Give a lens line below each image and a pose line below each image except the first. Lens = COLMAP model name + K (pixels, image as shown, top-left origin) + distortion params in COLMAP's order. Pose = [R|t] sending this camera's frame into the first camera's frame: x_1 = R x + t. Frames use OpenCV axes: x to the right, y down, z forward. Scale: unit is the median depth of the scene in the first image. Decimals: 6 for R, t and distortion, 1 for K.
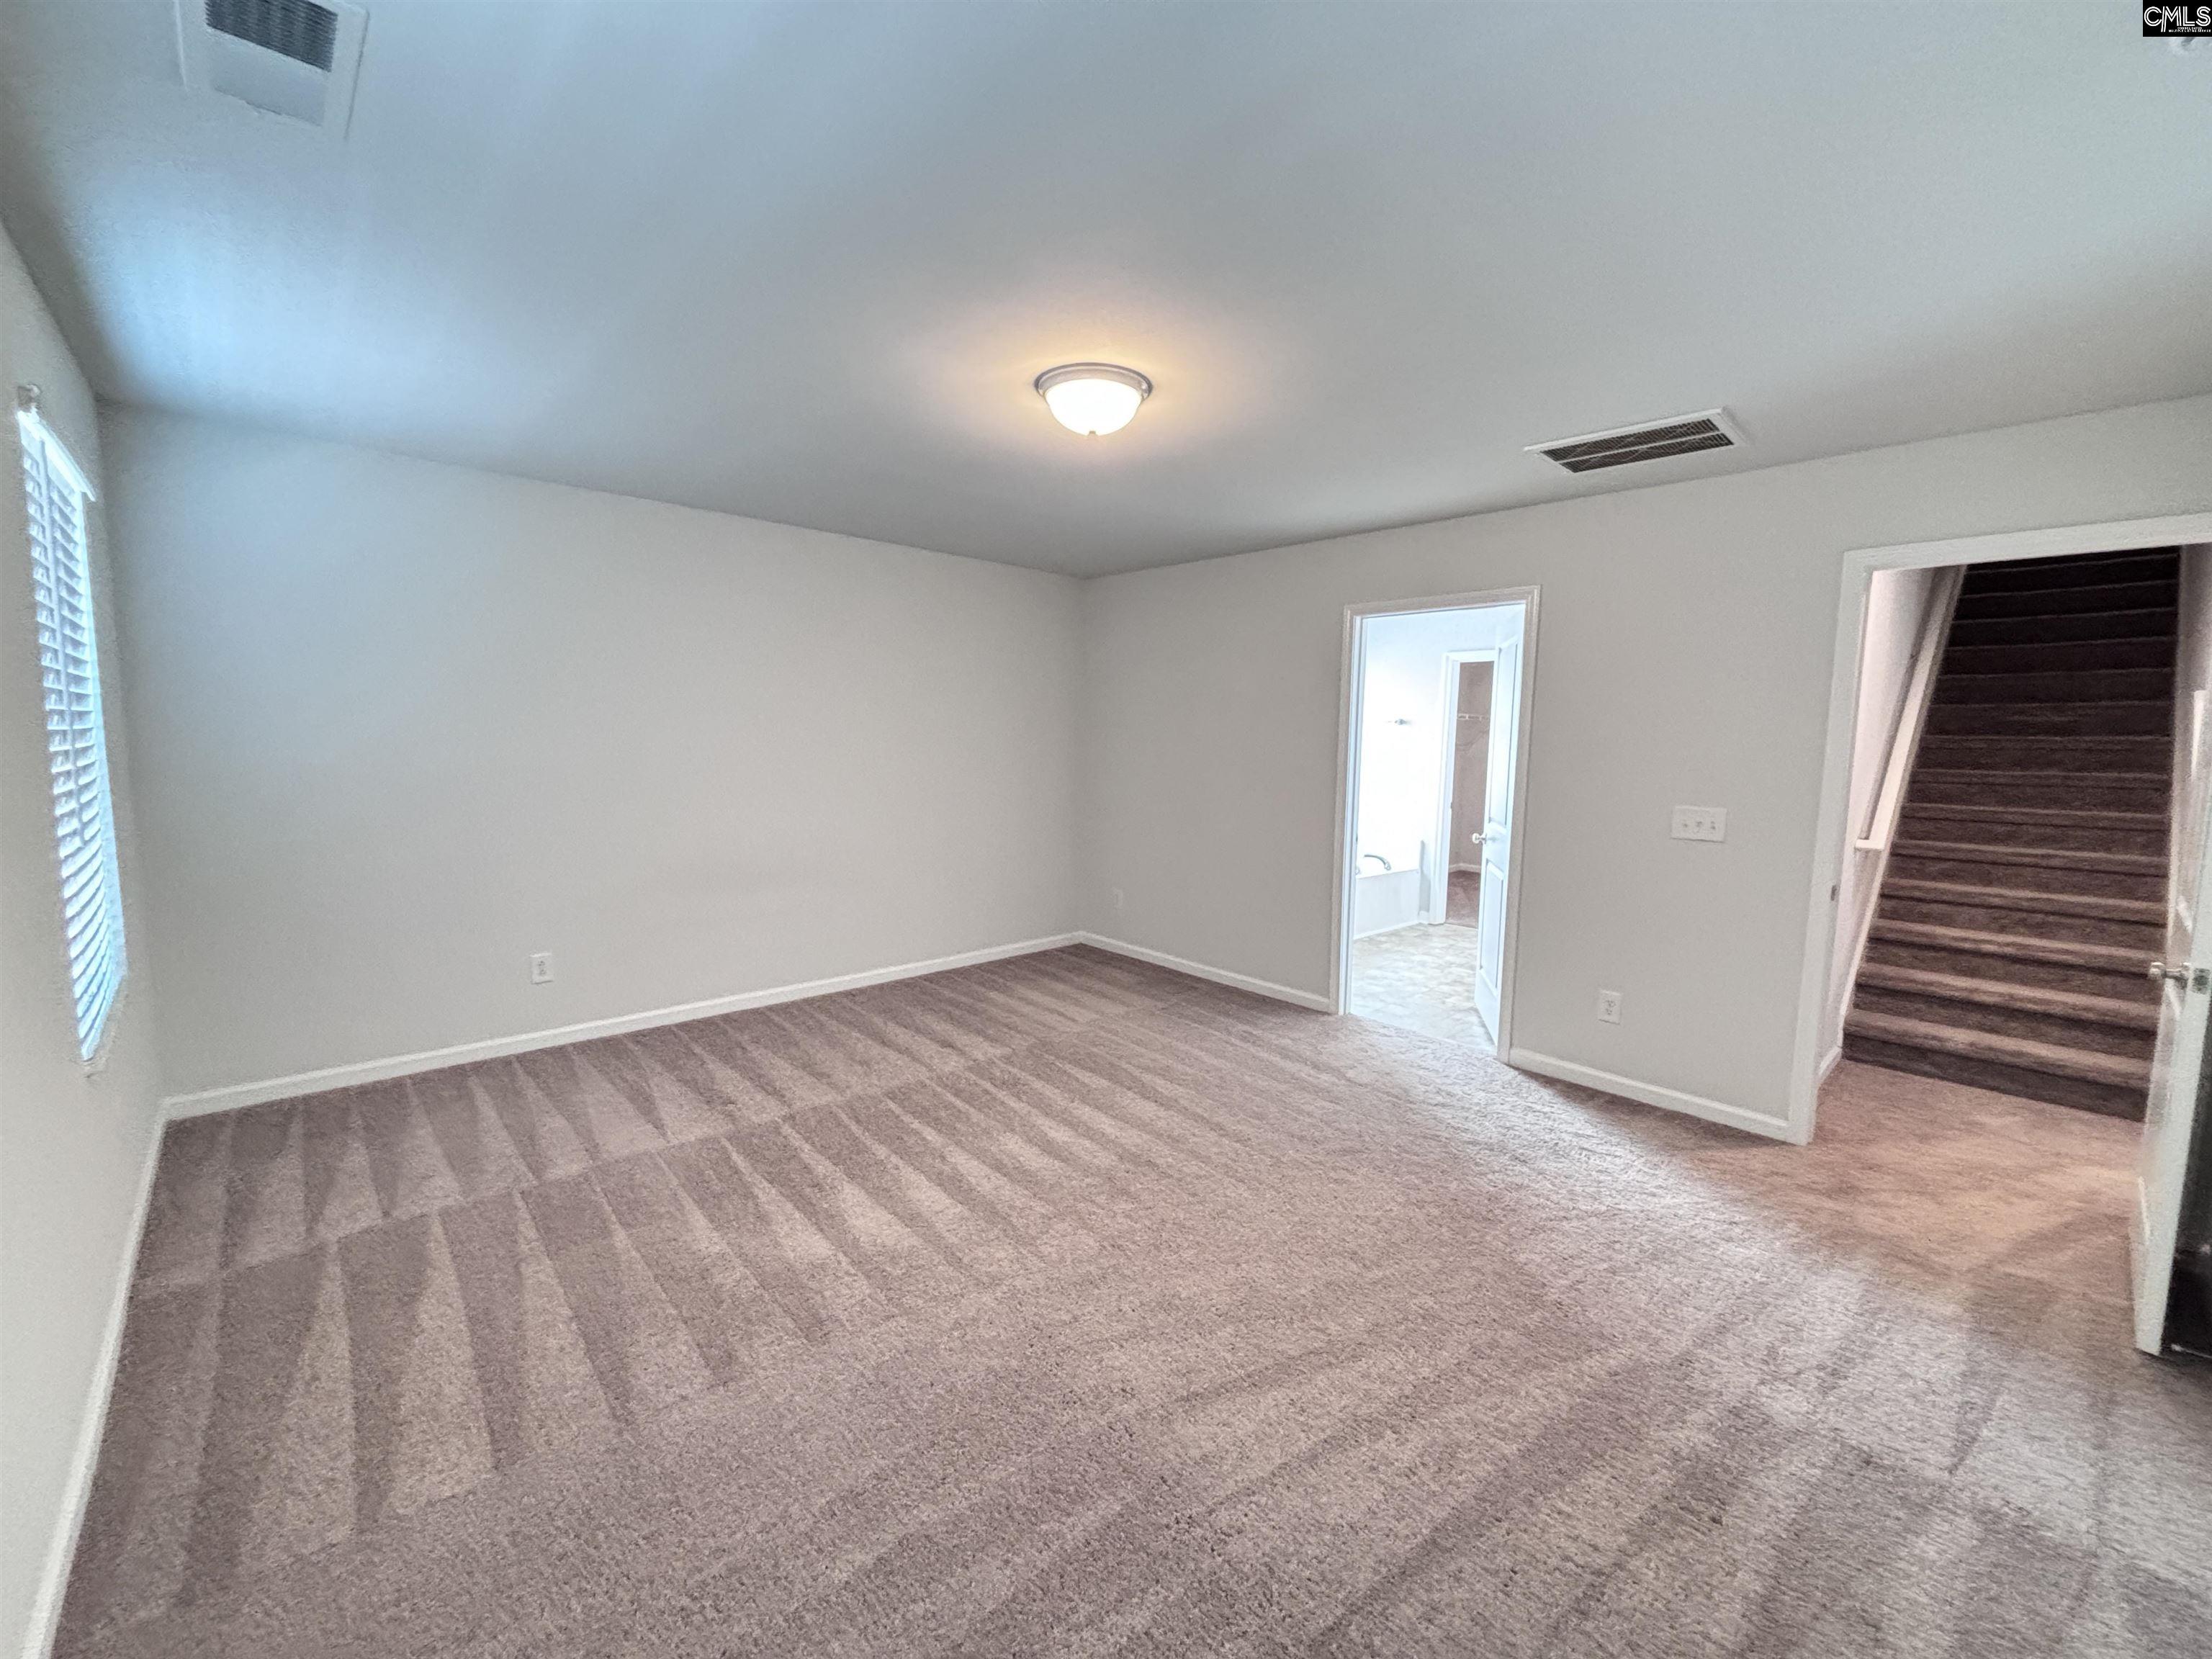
lens RADIAL K [[895.5, 0, 1105.2], [0, 895.5, 823.4], [0, 0, 1]] dist [-0.000276, 0.001810]
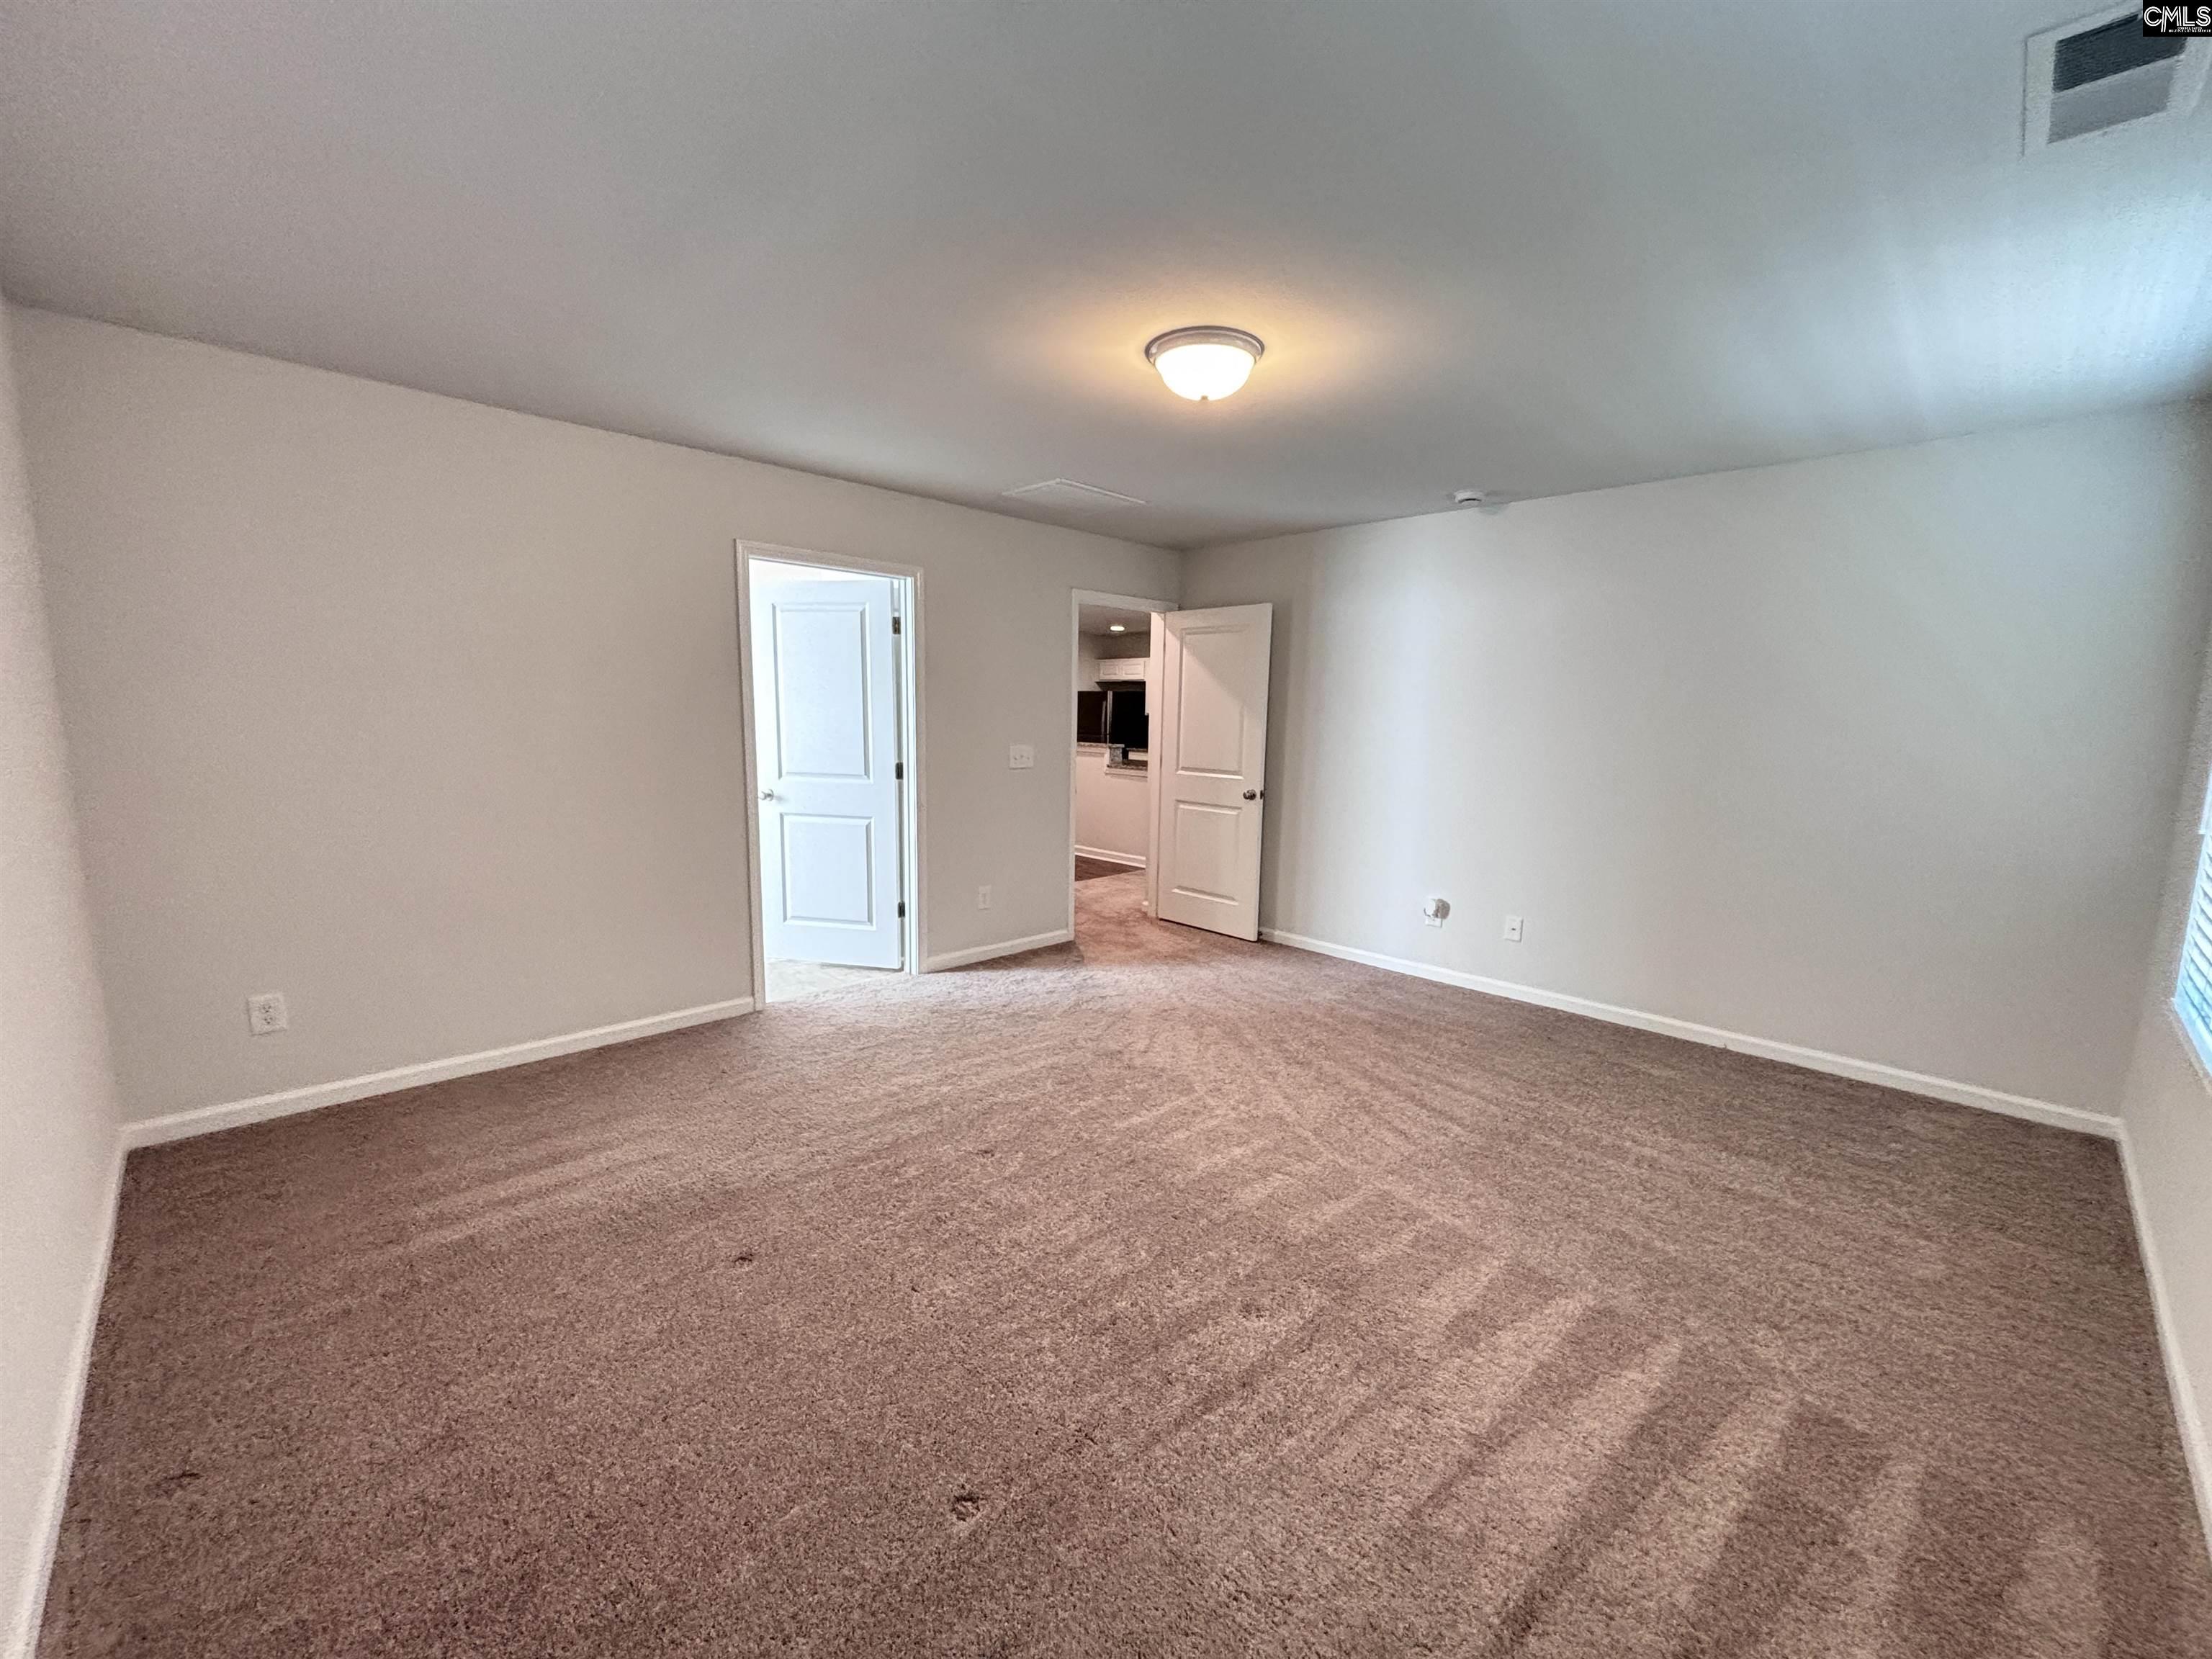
lens RADIAL K [[895.5, 0, 1104.4], [0, 895.5, 835.1], [0, 0, 1]] dist [-0.000276, 0.001810]
pose [[-0.019039, -0.167627, 0.985667, -0.807212], [0.080078, 0.982423, 0.168623, -0.108294], [-0.996607, 0.082140, -0.005281, 0.872583]]
